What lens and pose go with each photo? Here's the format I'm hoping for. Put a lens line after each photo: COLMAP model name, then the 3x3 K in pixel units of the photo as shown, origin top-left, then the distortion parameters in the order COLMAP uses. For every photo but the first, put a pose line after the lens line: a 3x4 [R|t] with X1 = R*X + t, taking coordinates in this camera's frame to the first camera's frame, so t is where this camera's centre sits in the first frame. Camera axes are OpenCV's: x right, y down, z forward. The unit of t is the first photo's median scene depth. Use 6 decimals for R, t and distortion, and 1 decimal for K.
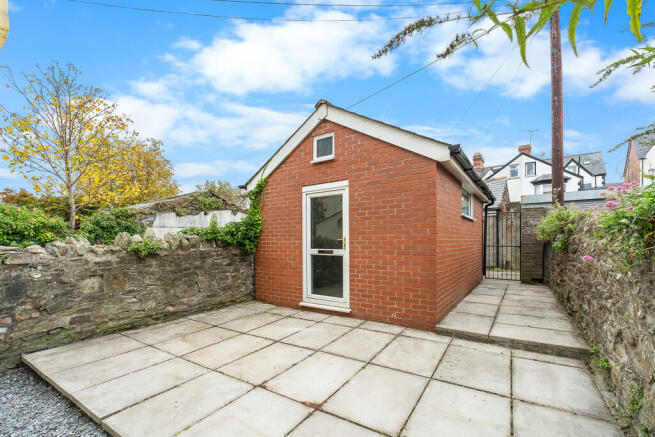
lens RADIAL K [[291.9, 0, 327.5], [0, 291.9, 238.5], [0, 0, 1]] dist [0.000024, 0.000064]
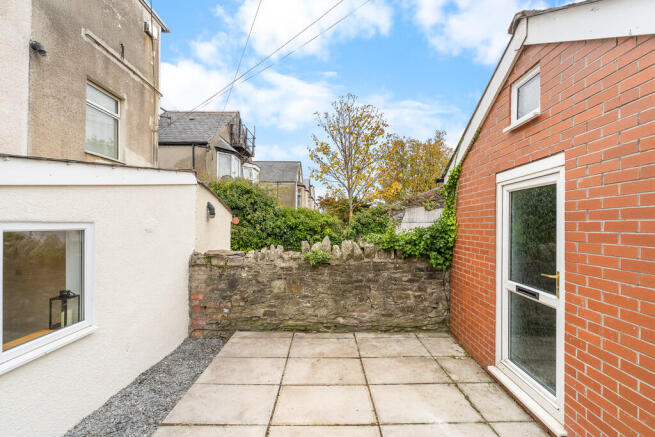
lens RADIAL K [[296.8, 0, 327.5], [0, 296.8, 218.5], [0, 0, 1]] dist [-0.001245, 0.000079]
pose [[0.541323, -0.004785, -0.840801, 0.257148], [-0.001257, 0.999978, -0.006500, -0.086723], [0.840814, 0.004575, 0.541305, 0.403621]]
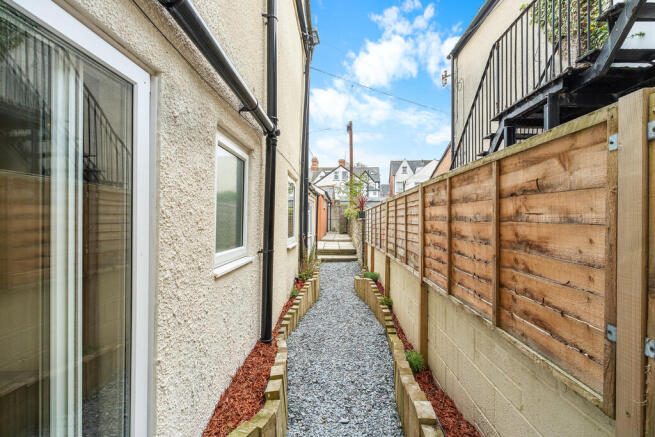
lens RADIAL K [[289.9, 0, 330.1], [0, 289.9, 202.8], [0, 0, 1]] dist [0.000149, -0.000052]
pose [[0.850195, 0.037158, 0.525155, -1.189472], [-0.010660, 0.998517, -0.053394, 0.025458], [-0.526360, 0.039797, 0.849330, -1.772094]]
